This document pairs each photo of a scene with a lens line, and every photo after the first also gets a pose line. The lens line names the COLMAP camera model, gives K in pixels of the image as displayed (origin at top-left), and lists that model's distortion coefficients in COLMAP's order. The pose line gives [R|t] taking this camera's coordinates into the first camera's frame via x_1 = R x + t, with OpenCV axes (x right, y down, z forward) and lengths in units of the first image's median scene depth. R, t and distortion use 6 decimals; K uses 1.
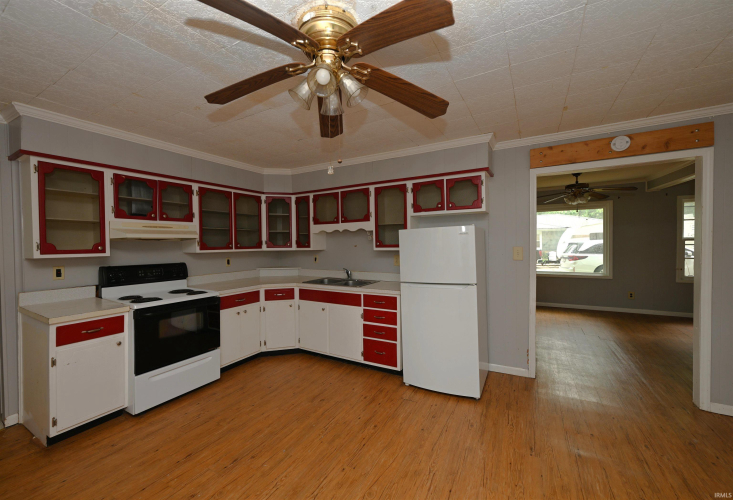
lens RADIAL K [[297.7, 0, 358.2], [0, 297.7, 248.8], [0, 0, 1]] dist [-0.001021, 0.000477]
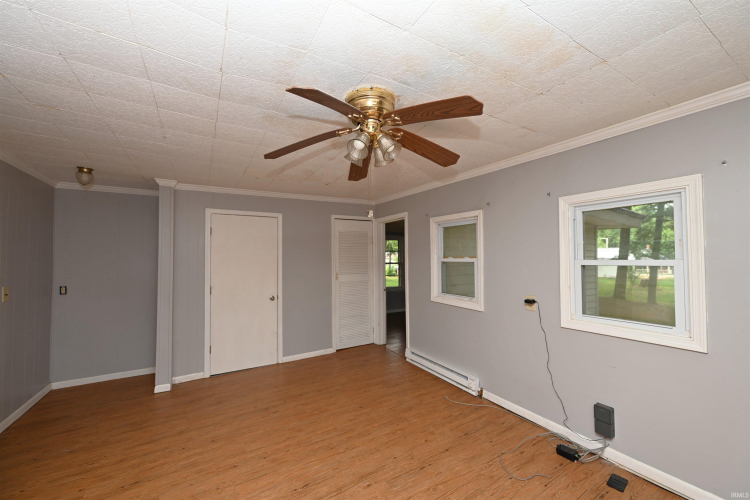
lens RADIAL K [[296.8, 0, 381.7], [0, 296.8, 252.9], [0, 0, 1]] dist [-0.001429, 0.000347]
pose [[-0.887940, 0.030354, 0.458957, -0.337040], [0.027632, 0.999538, -0.012647, -0.042494], [-0.459129, 0.001452, -0.888368, 1.008164]]
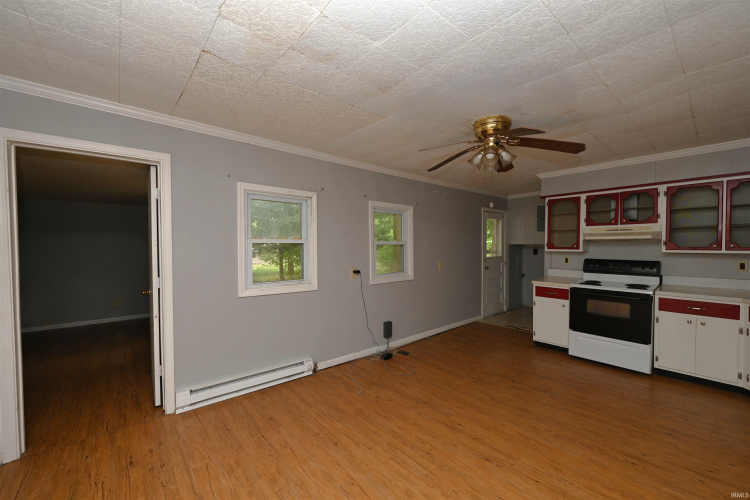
lens RADIAL K [[296.8, 0, 378.5], [0, 296.8, 253.7], [0, 0, 1]] dist [-0.001429, 0.000347]
pose [[-0.311489, 0.044061, -0.949228, 0.848312], [-0.006430, 0.998804, 0.048472, -0.028592], [0.950228, 0.021202, -0.310833, 0.449654]]
